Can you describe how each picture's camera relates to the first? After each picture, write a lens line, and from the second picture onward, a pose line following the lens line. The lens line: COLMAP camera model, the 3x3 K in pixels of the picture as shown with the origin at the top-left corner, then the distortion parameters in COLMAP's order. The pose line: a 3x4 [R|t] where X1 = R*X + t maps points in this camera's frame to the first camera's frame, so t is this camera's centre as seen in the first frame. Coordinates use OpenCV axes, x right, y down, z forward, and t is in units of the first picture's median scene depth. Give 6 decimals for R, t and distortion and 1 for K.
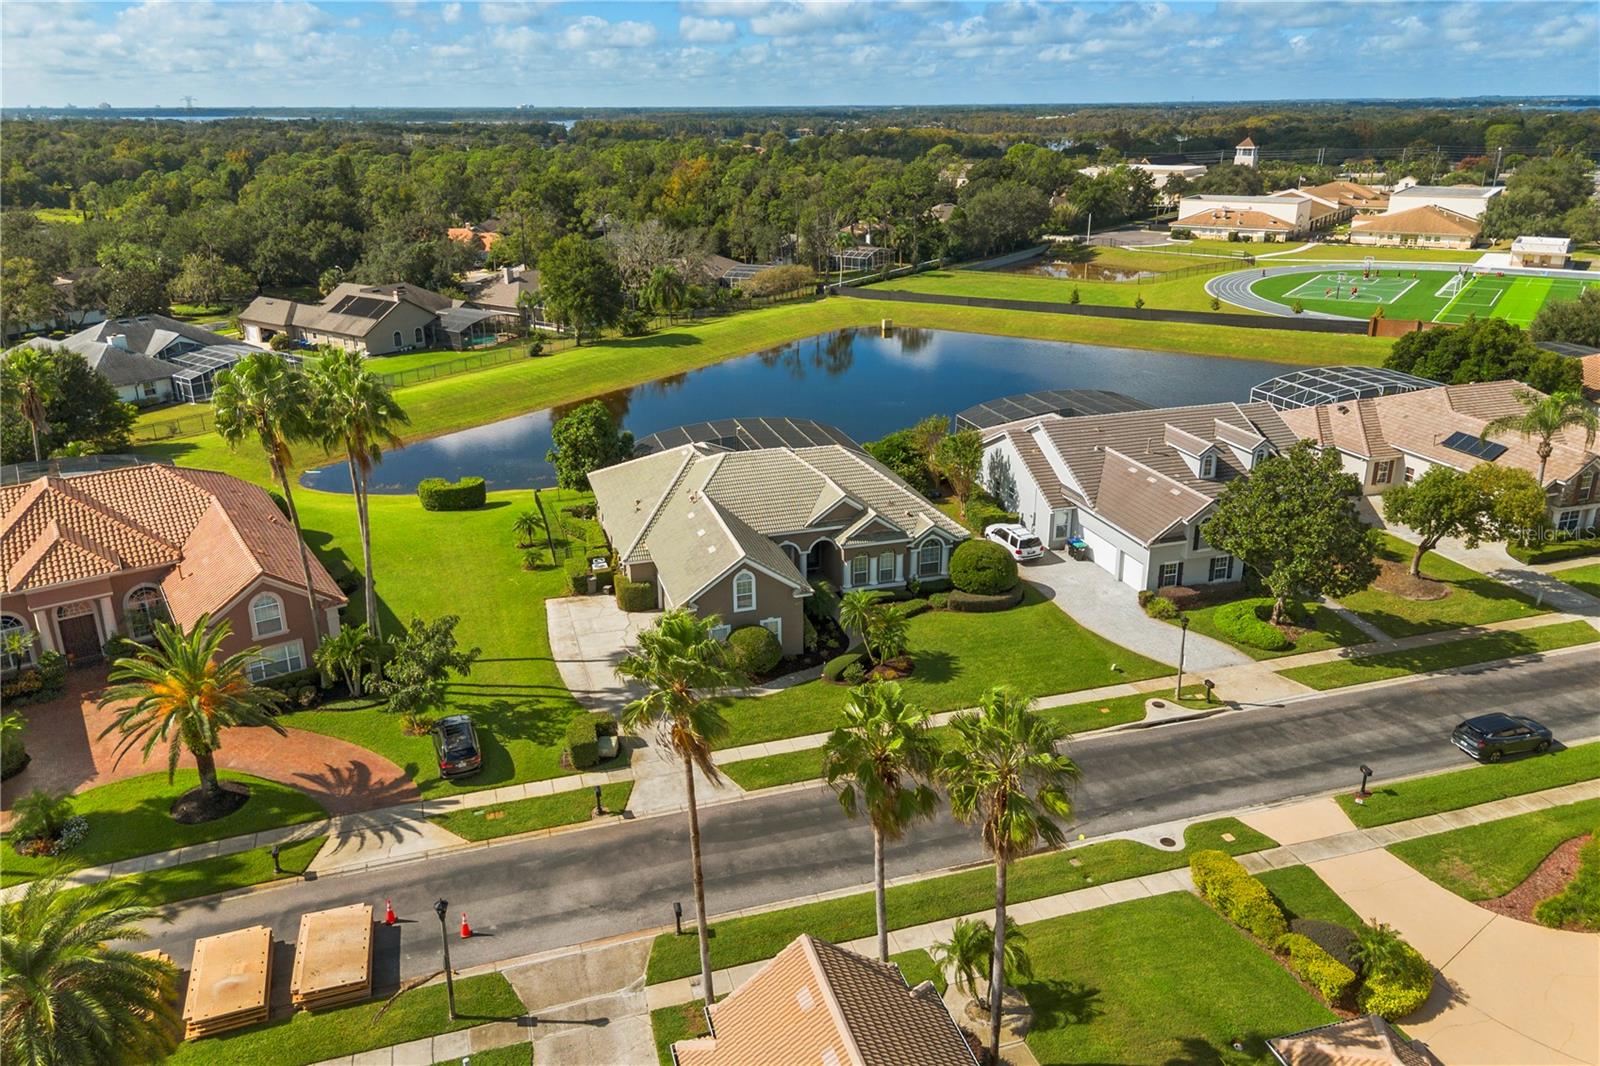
lens RADIAL K [[1129.5, 0, 798.9], [0, 1129.5, 489.8], [0, 0, 1]] dist [0.068791, -0.062888]
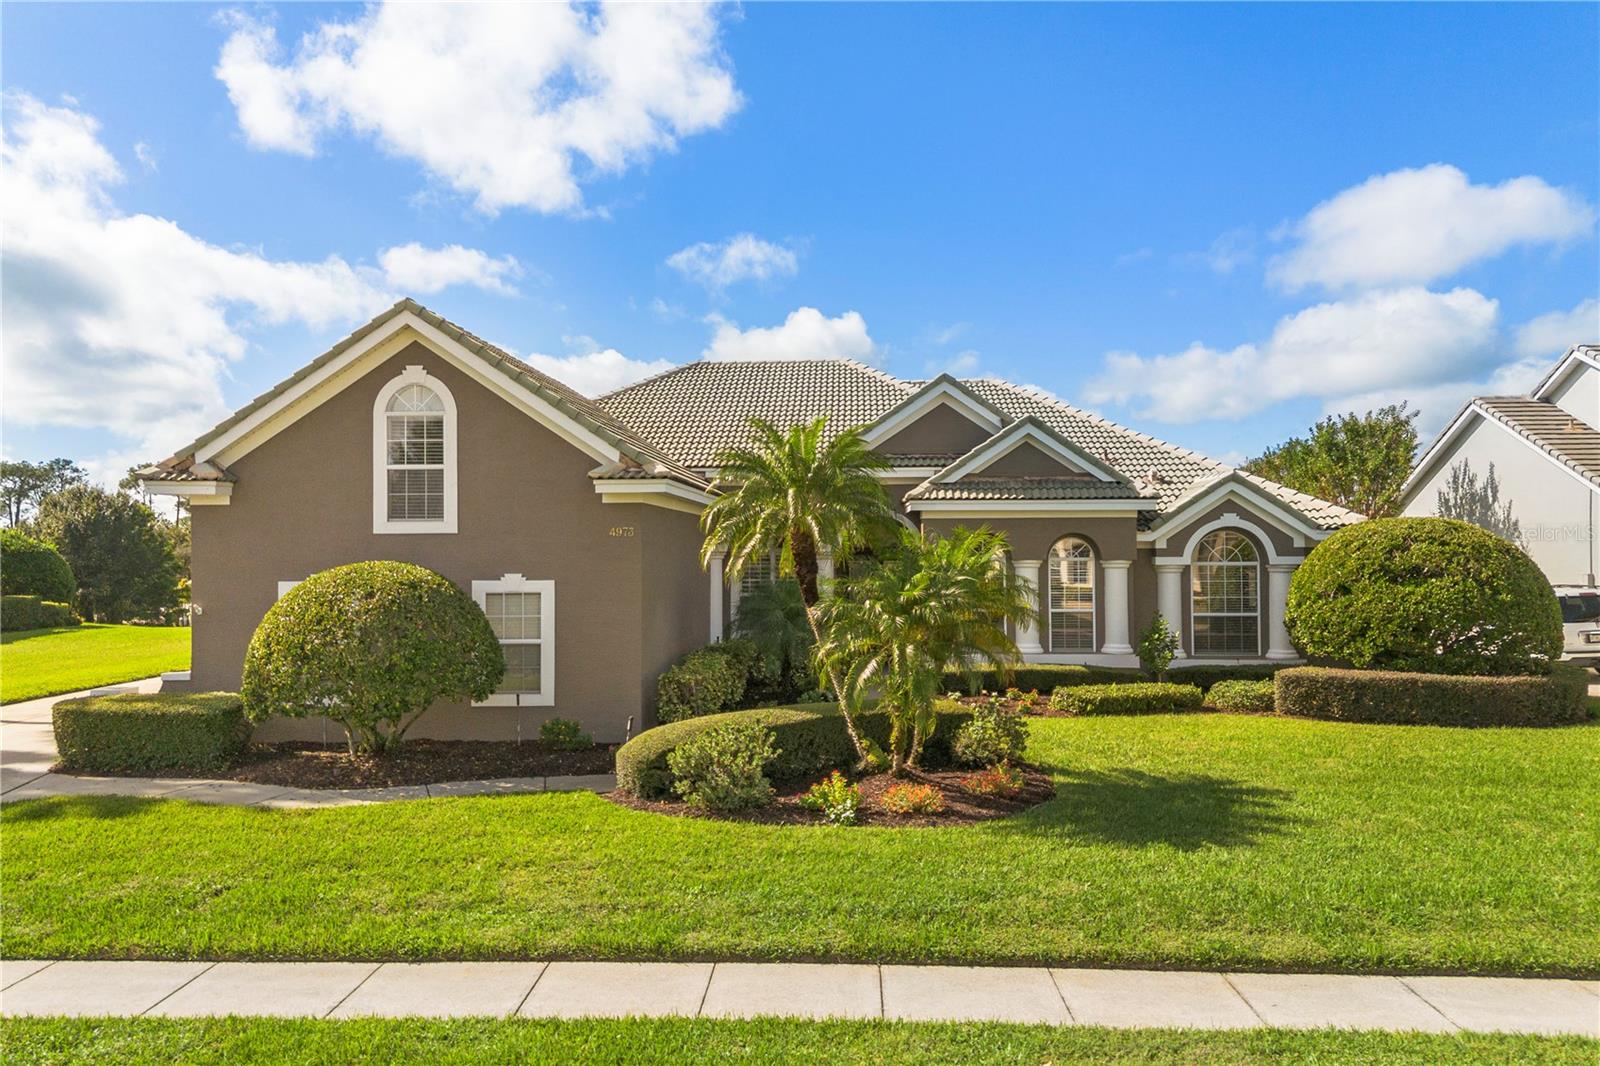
lens RADIAL K [[1144.8, 0, 800.0], [0, 1144.8, 533.0], [0, 0, 1]] dist [0.059723, -0.065690]
pose [[0.941761, -0.002063, -0.336276, 0.117883], [-0.110140, 0.942933, -0.314239, 0.165066], [0.317734, 0.332976, 0.887791, 0.704645]]
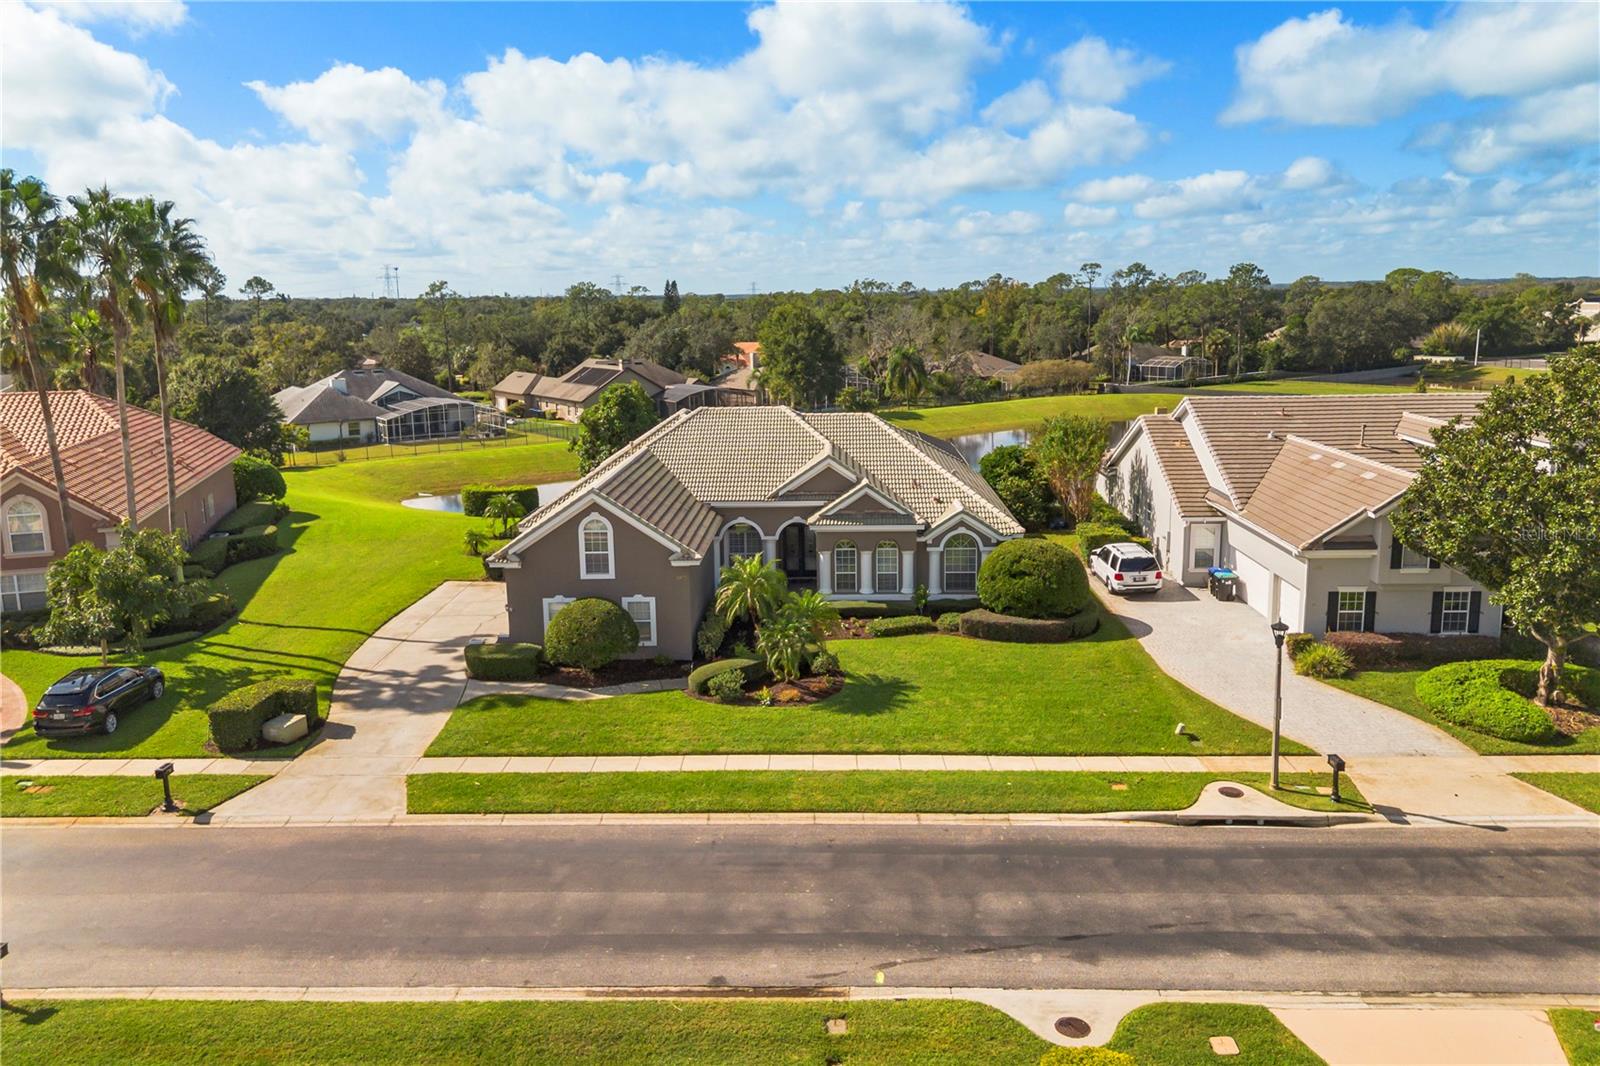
lens RADIAL K [[1129.5, 0, 798.9], [0, 1129.5, 489.8], [0, 0, 1]] dist [0.068791, -0.062888]
pose [[0.946902, 0.047730, -0.317960, 0.246192], [-0.094587, 0.986512, -0.133598, 0.119933], [0.307295, 0.156579, 0.938644, 0.360344]]
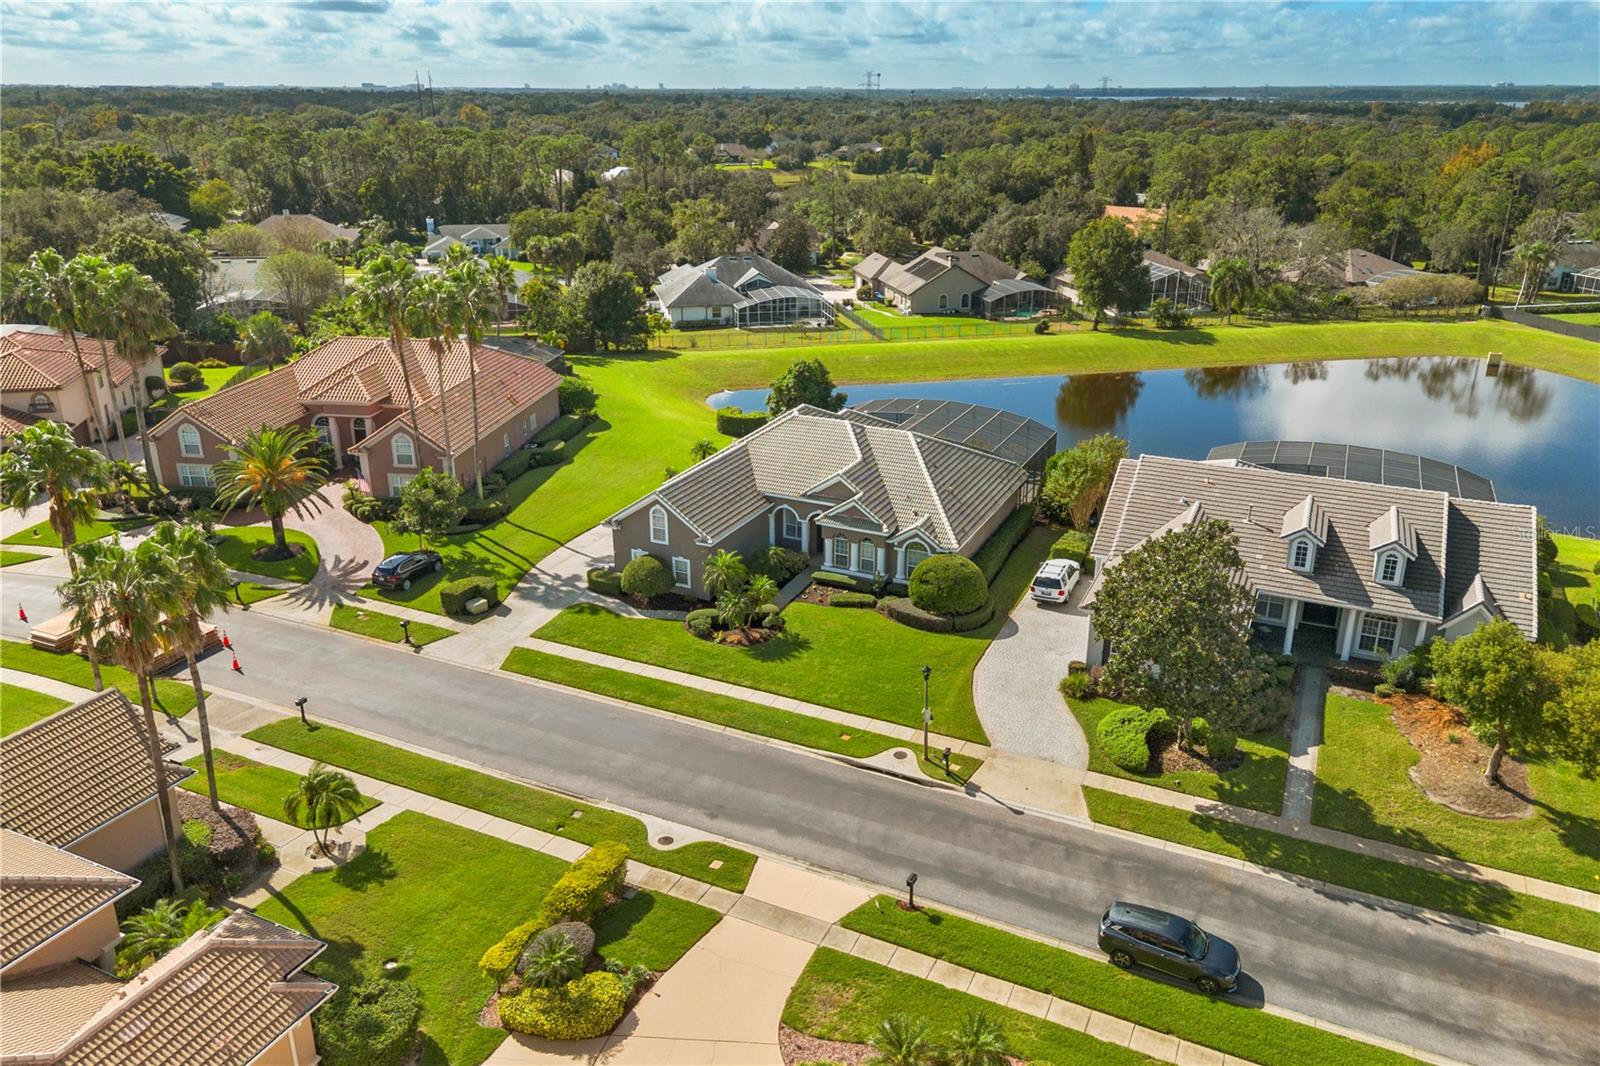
lens RADIAL K [[1128.3, 0, 800.0], [0, 1128.3, 533.0], [0, 0, 1]] dist [0.084941, -0.085559]
pose [[0.737592, 0.252620, -0.626211, 0.659325], [-0.222151, 0.966541, 0.128249, -0.065497], [0.637657, 0.044518, 0.769033, 0.220839]]
